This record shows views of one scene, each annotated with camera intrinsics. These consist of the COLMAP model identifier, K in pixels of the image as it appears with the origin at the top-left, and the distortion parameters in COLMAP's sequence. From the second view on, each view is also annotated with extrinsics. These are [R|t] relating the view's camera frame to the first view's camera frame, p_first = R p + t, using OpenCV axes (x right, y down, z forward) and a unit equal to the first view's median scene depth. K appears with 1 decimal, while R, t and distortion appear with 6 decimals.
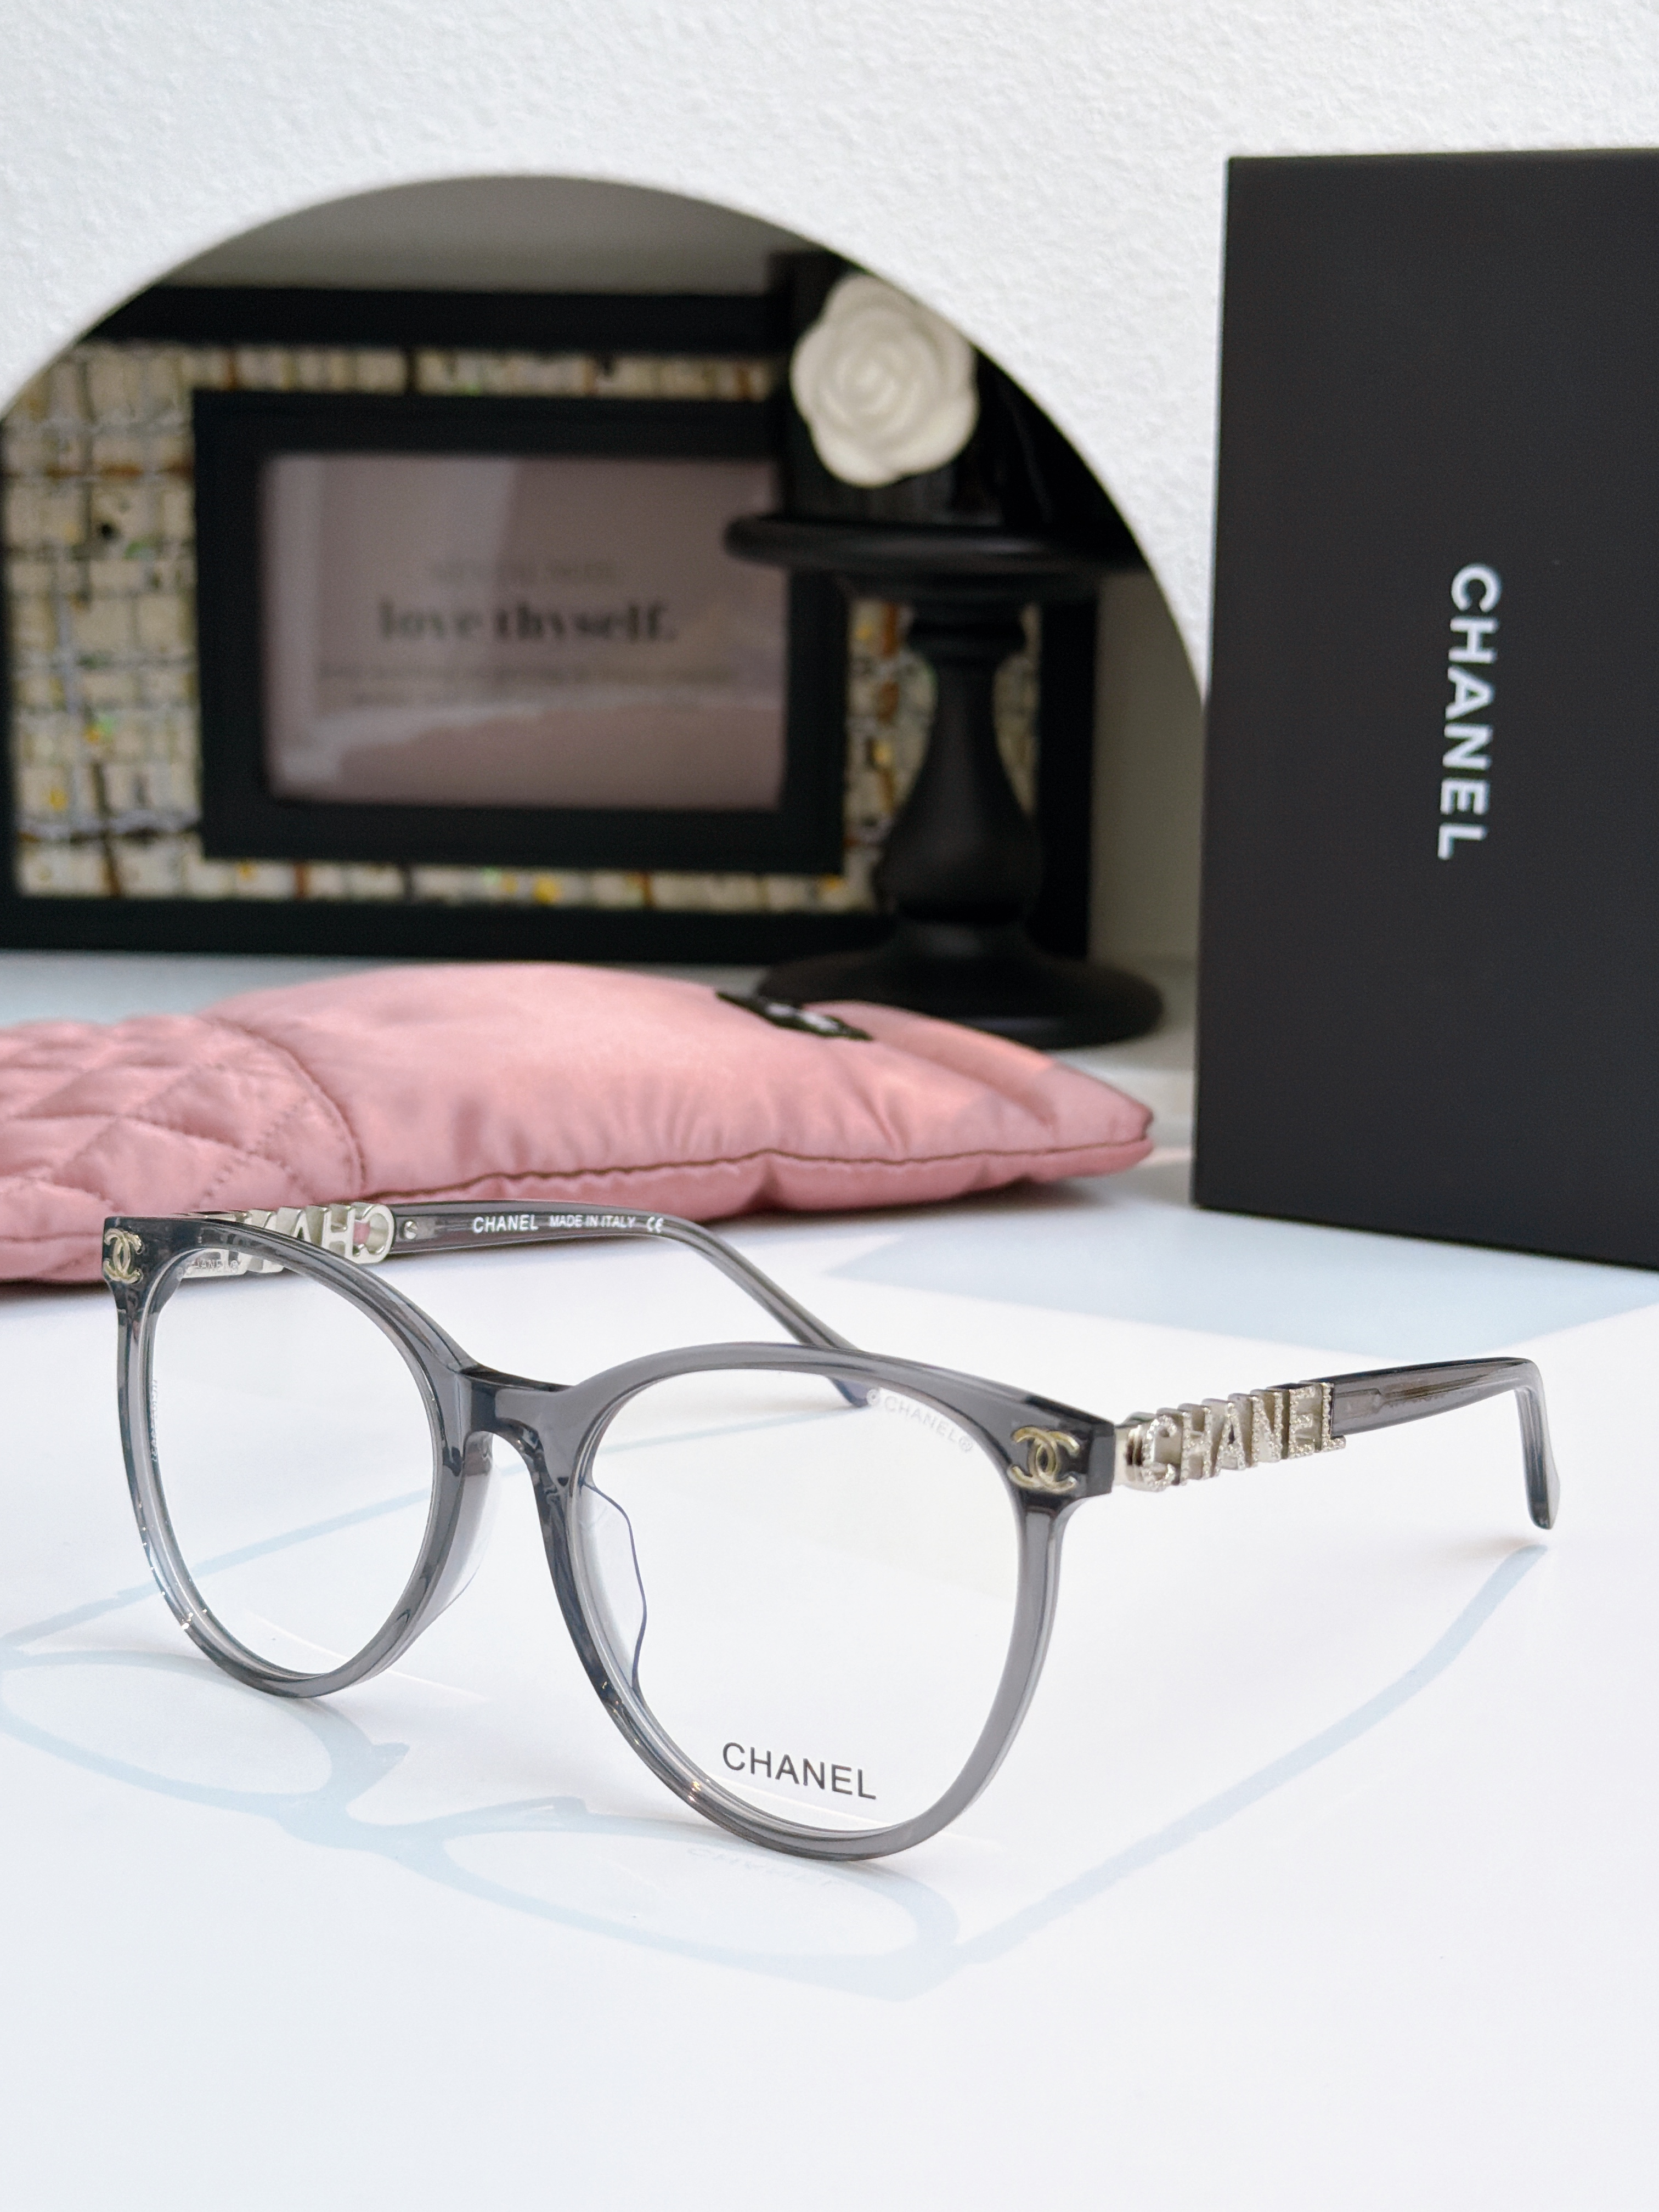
lens RADIAL K [[3498.4, 0, 829.5], [0, 3498.4, 1106.0], [0, 0, 1]] dist [0.110326, 0.009789]
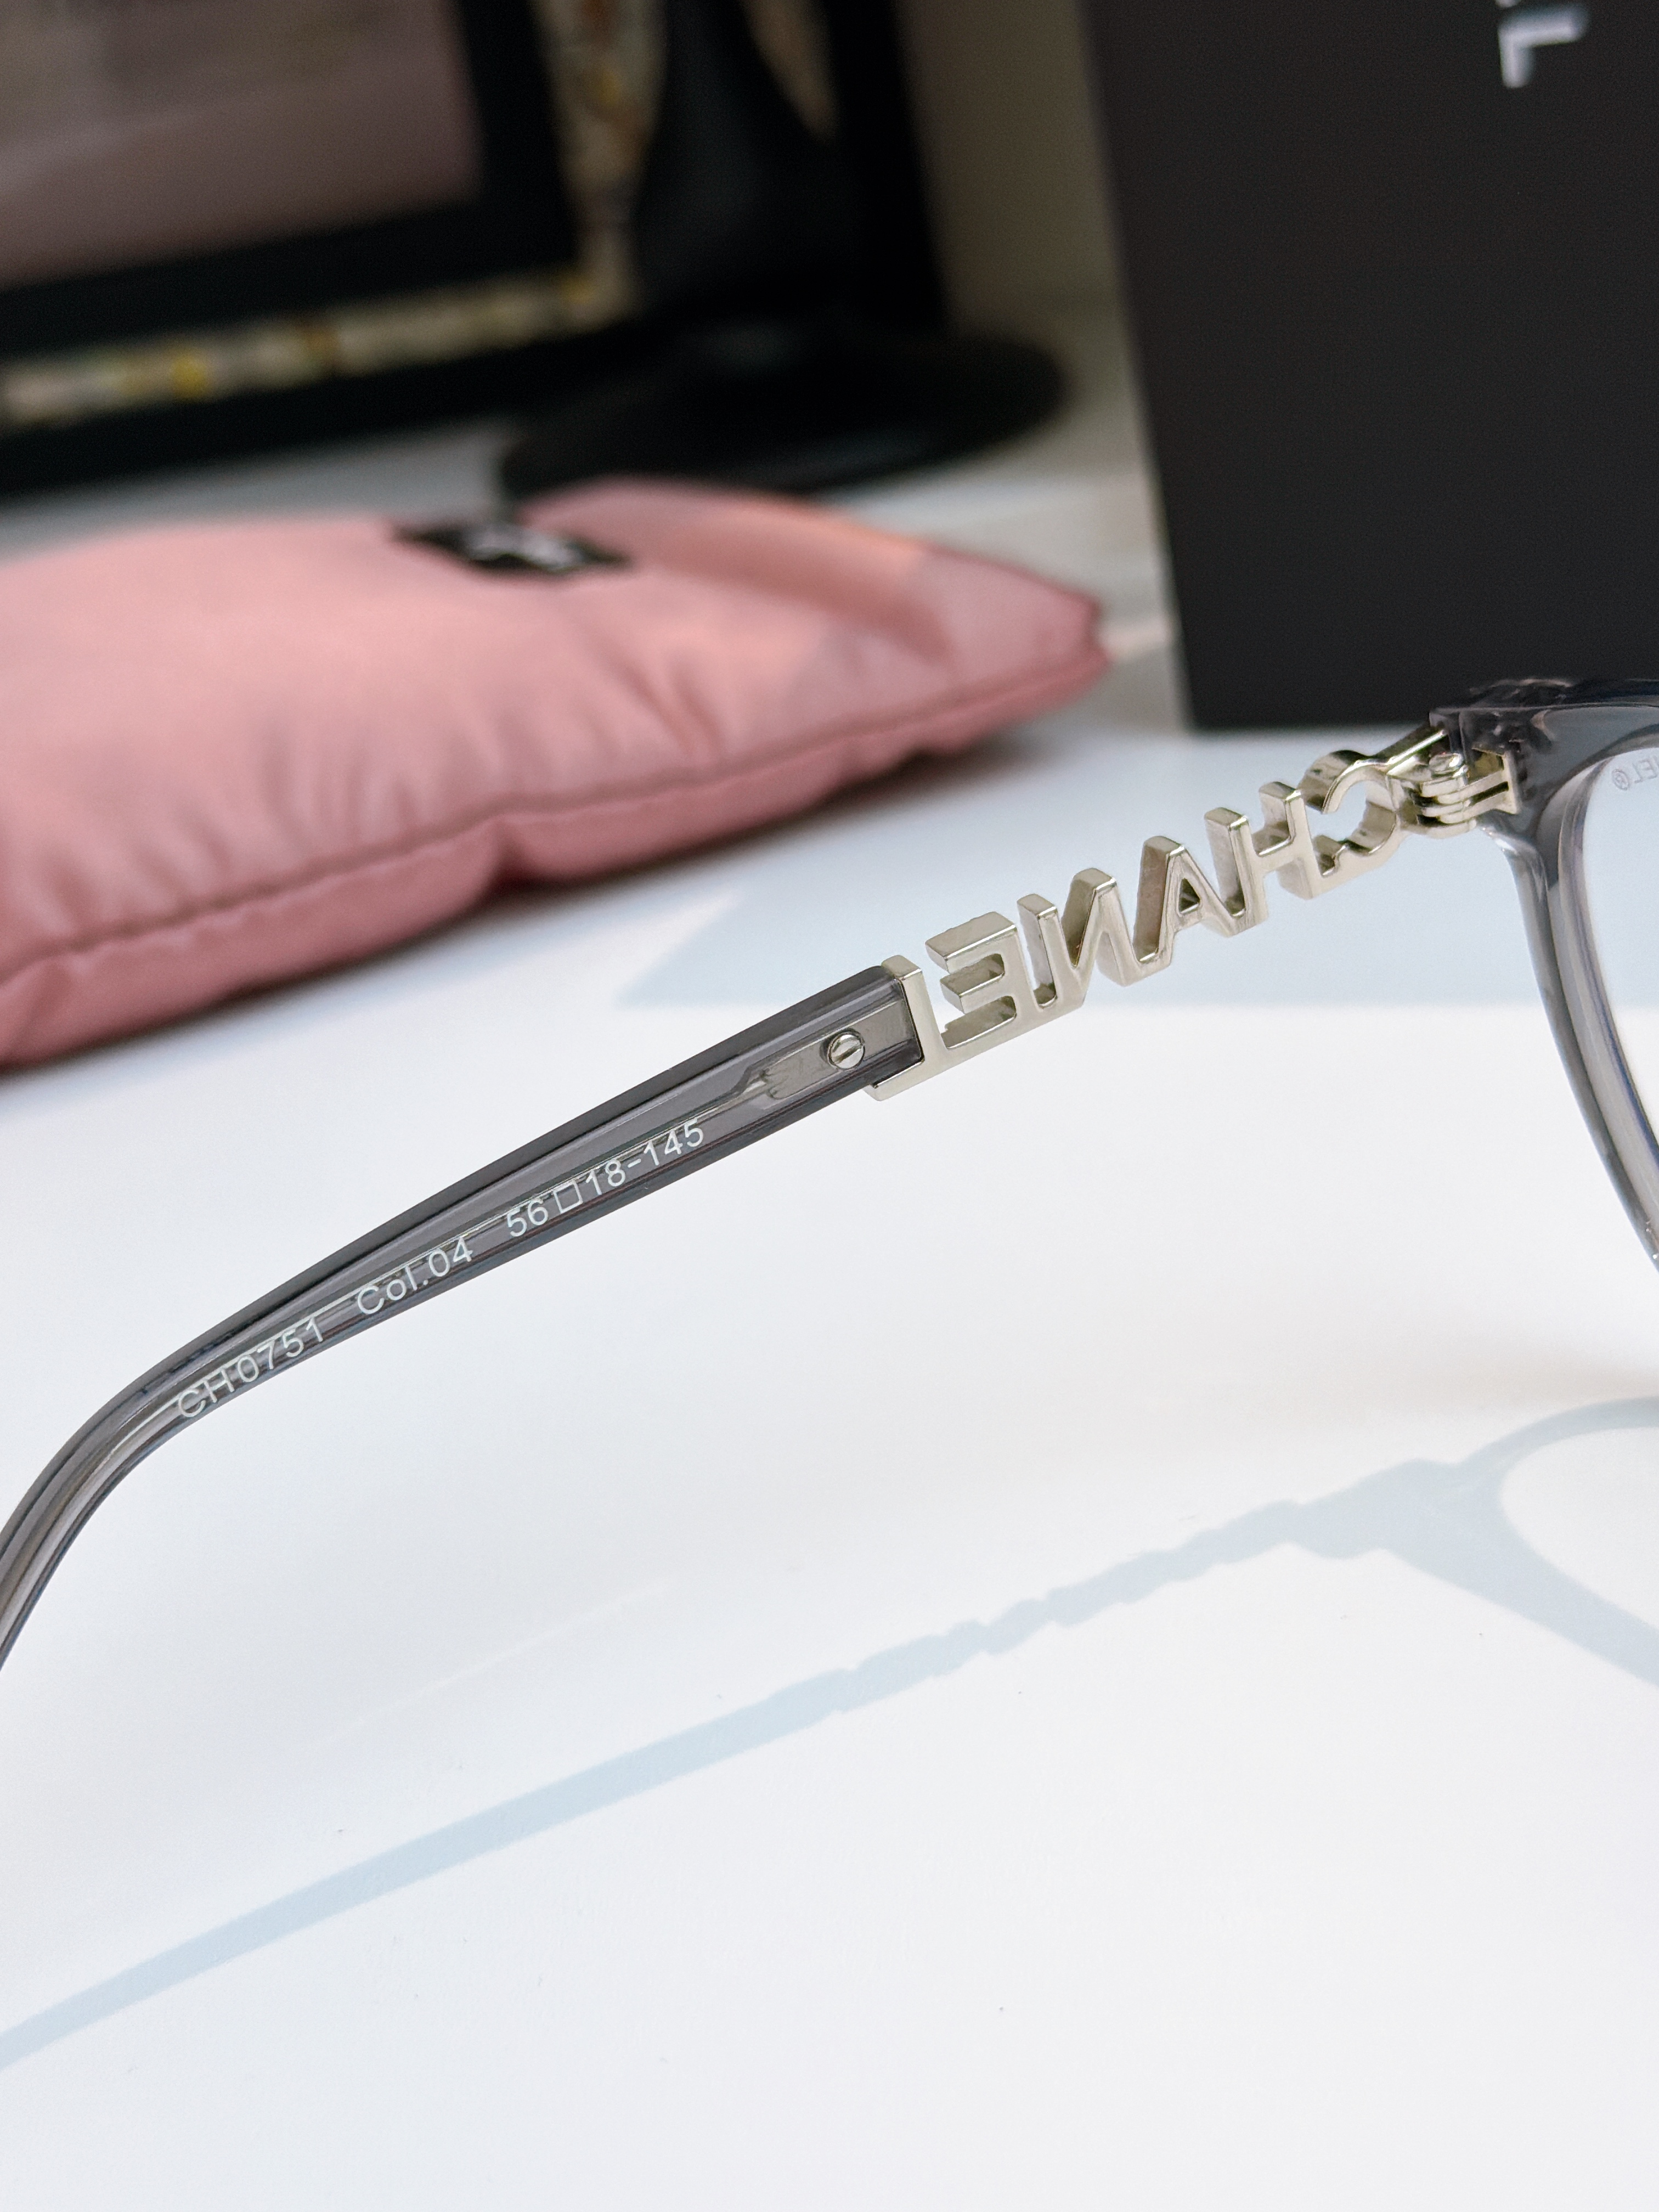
lens RADIAL K [[3679.4, 0, 829.5], [0, 3679.4, 1106.0], [0, 0, 1]] dist [0.119802, -0.086446]
pose [[0.979749, -0.200210, -0.002780, 0.024642], [0.197639, 0.964753, 0.173755, -0.029024], [-0.032105, -0.170785, 0.984785, 0.288746]]
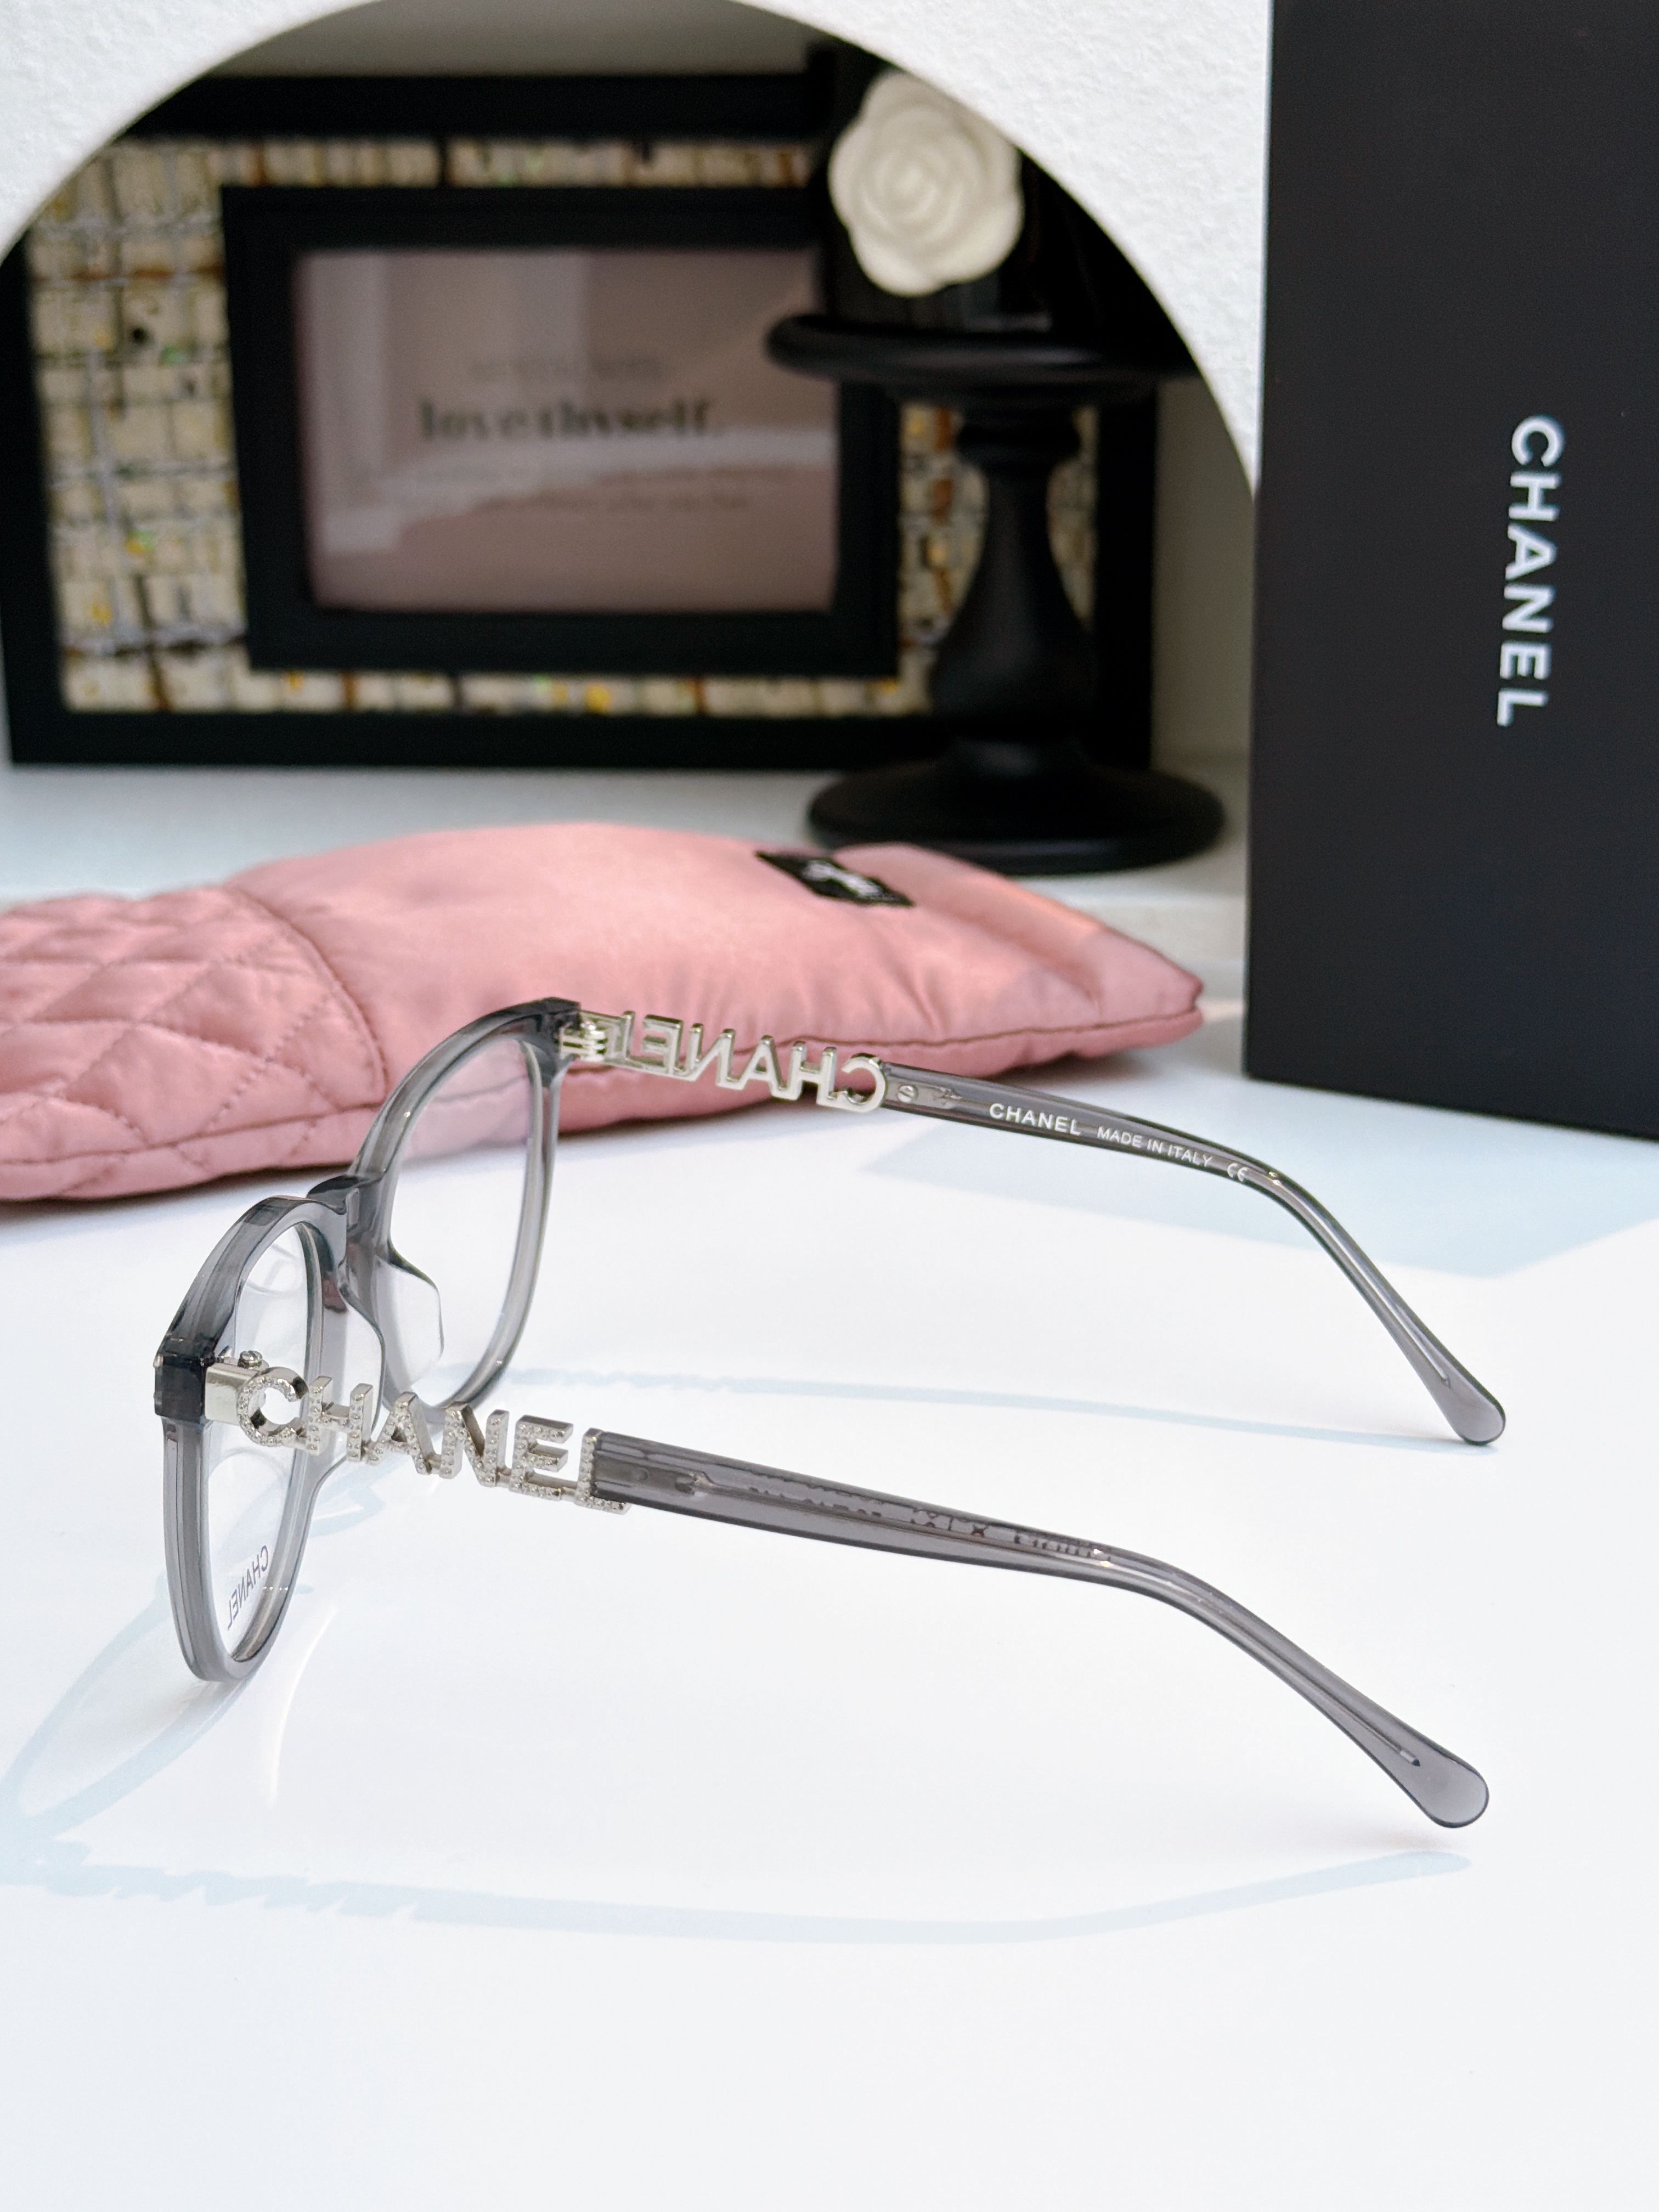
lens RADIAL K [[3423.5, 0, 829.5], [0, 3423.5, 1106.0], [0, 0, 1]] dist [0.124051, -0.156087]
pose [[0.999457, -0.014373, -0.029663, 0.014078], [0.017077, 0.995518, 0.093021, -0.045363], [0.028193, -0.093477, 0.995222, 0.040878]]
